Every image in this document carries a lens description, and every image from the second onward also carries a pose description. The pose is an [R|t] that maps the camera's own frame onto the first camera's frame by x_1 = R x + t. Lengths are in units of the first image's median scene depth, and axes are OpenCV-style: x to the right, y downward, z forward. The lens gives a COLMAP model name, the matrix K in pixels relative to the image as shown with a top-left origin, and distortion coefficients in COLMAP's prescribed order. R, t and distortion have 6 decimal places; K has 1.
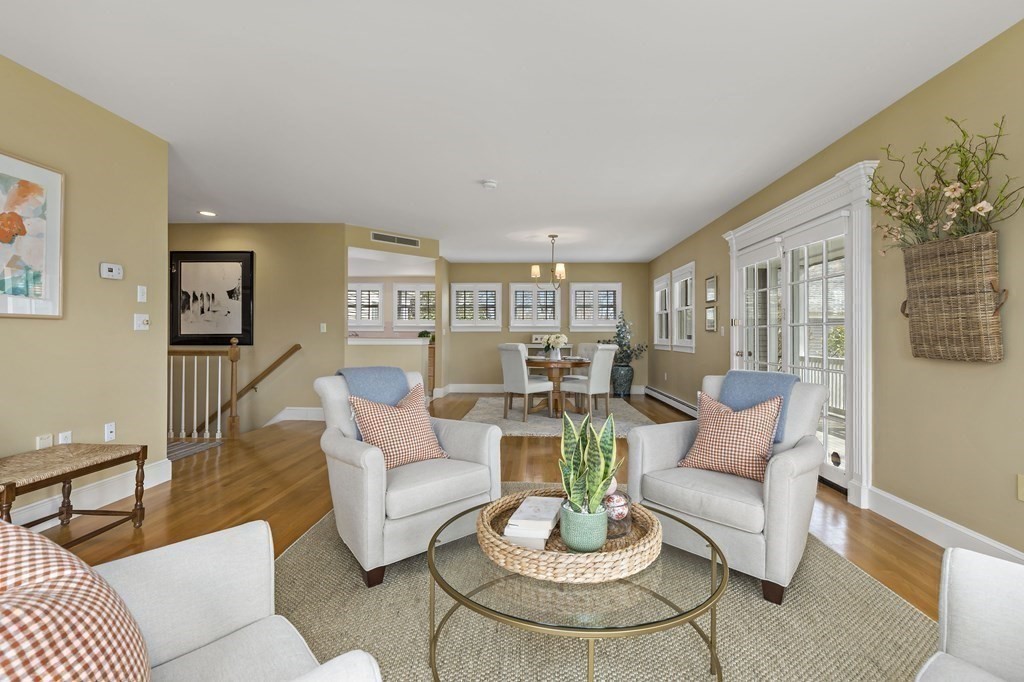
lens RADIAL K [[469.8, 0, 512.0], [0, 469.8, 341.0], [0, 0, 1]] dist [0.010255, -0.000275]
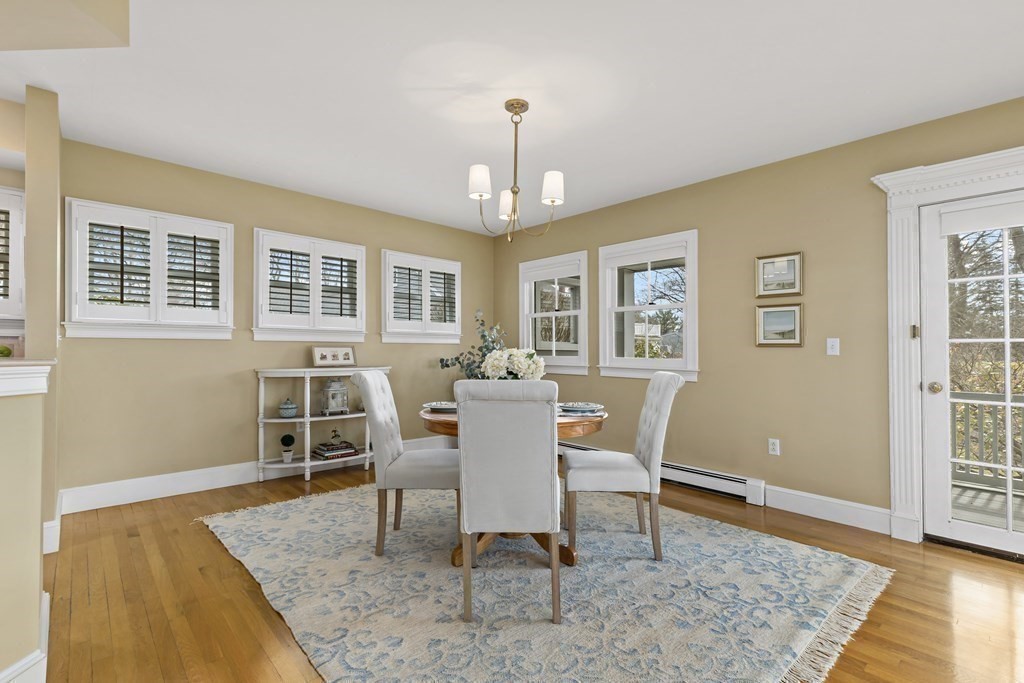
lens RADIAL K [[468.4, 0, 509.9], [0, 468.4, 345.3], [0, 0, 1]] dist [0.035970, -0.000097]
pose [[0.706218, 0.005950, 0.707969, -0.152061], [-0.000662, 0.999970, -0.007744, -0.012314], [-0.707994, 0.005001, 0.706201, 0.530192]]
